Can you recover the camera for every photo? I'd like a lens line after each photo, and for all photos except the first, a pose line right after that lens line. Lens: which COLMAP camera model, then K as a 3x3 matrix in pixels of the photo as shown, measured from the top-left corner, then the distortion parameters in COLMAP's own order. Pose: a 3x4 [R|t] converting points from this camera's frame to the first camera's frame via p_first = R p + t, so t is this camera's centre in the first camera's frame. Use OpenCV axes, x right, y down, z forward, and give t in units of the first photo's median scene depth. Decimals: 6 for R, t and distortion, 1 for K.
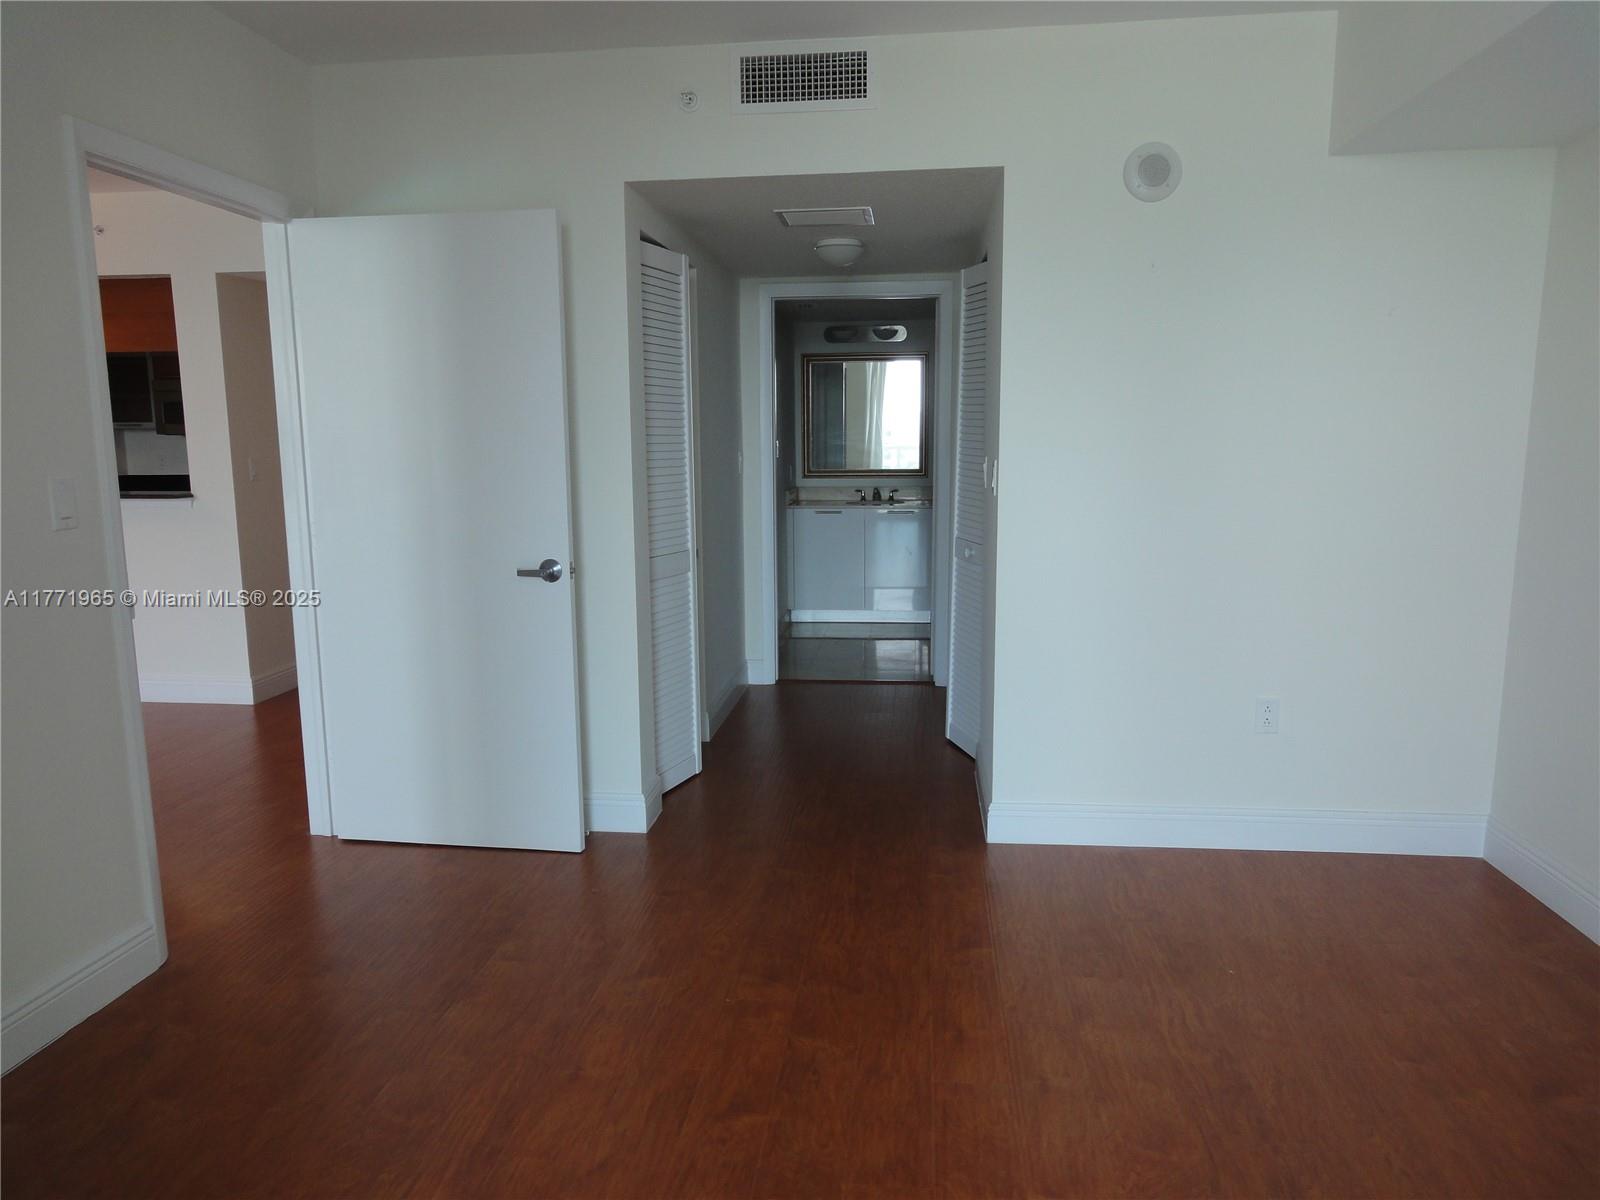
lens RADIAL K [[1071.2, 0, 797.2], [0, 1071.2, 587.0], [0, 0, 1]] dist [0.000505, 0.001621]
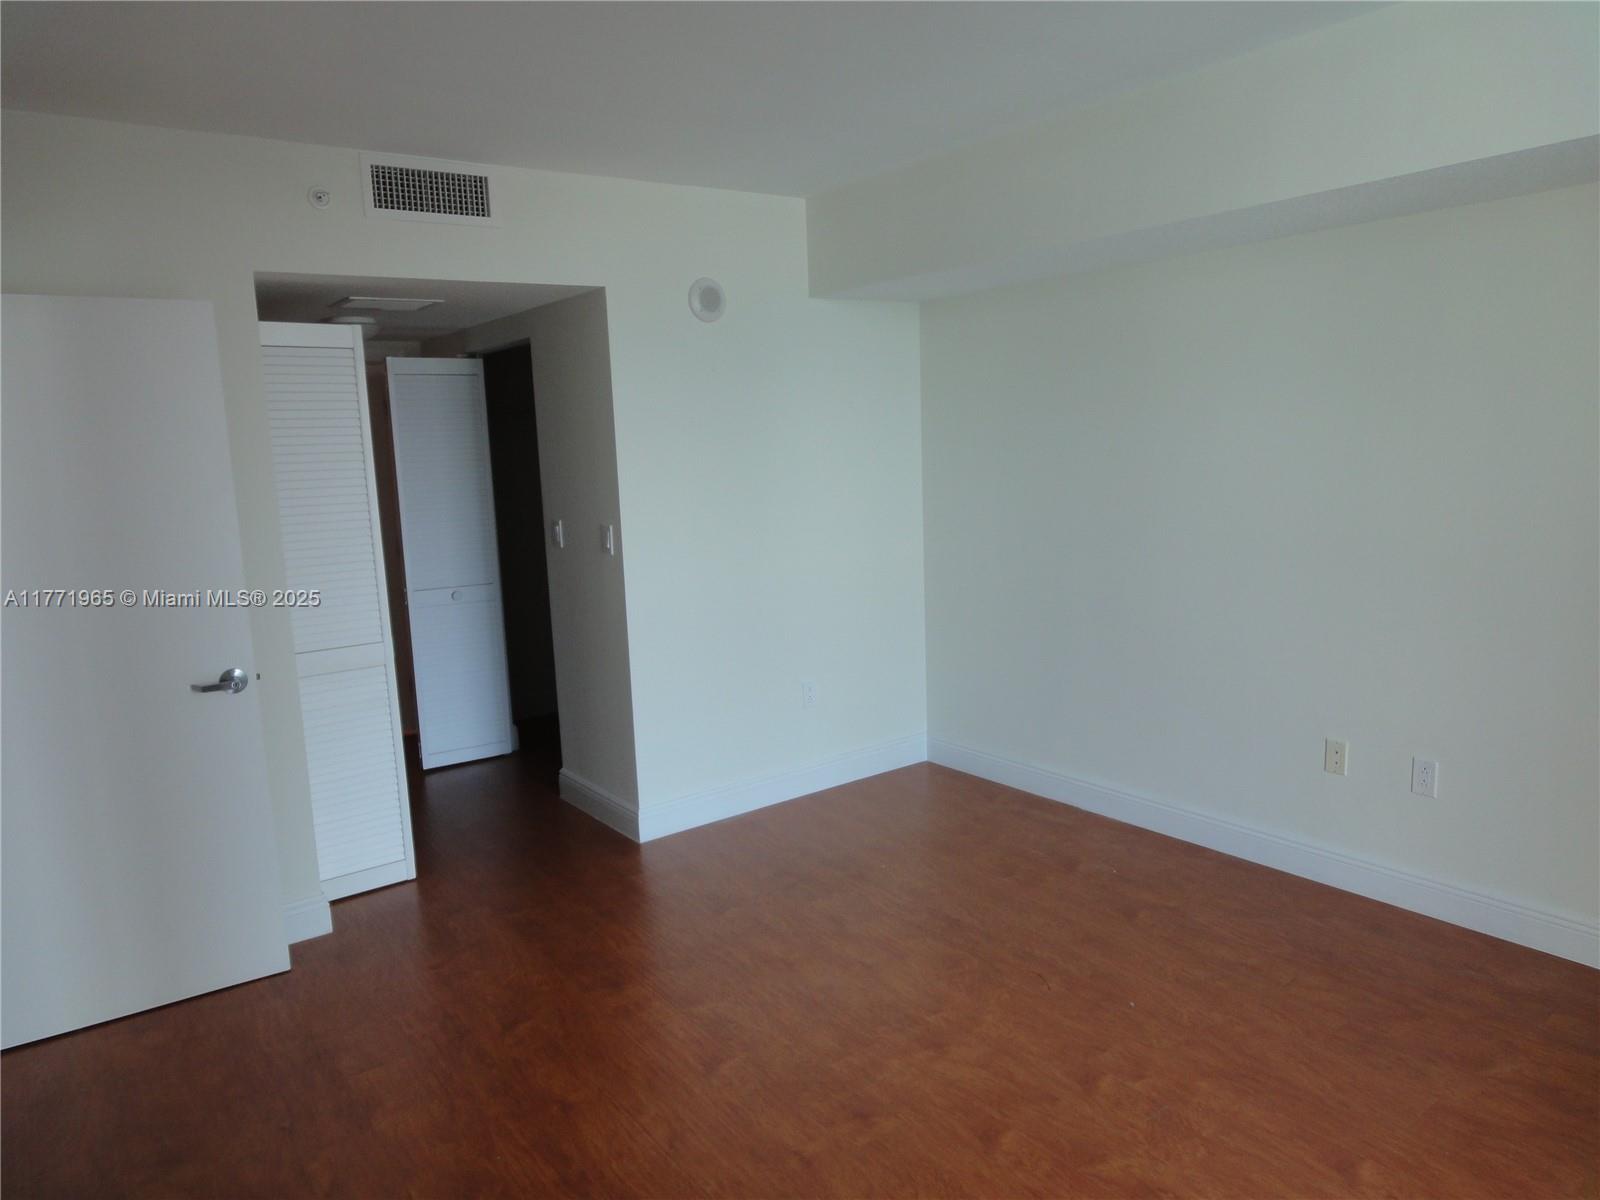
lens RADIAL K [[1071.2, 0, 797.2], [0, 1071.2, 587.0], [0, 0, 1]] dist [0.000505, 0.001621]
pose [[0.737675, -0.117510, 0.664851, -0.488634], [0.131672, 0.990868, 0.029037, -0.060567], [-0.662192, 0.066122, 0.746411, -0.029018]]
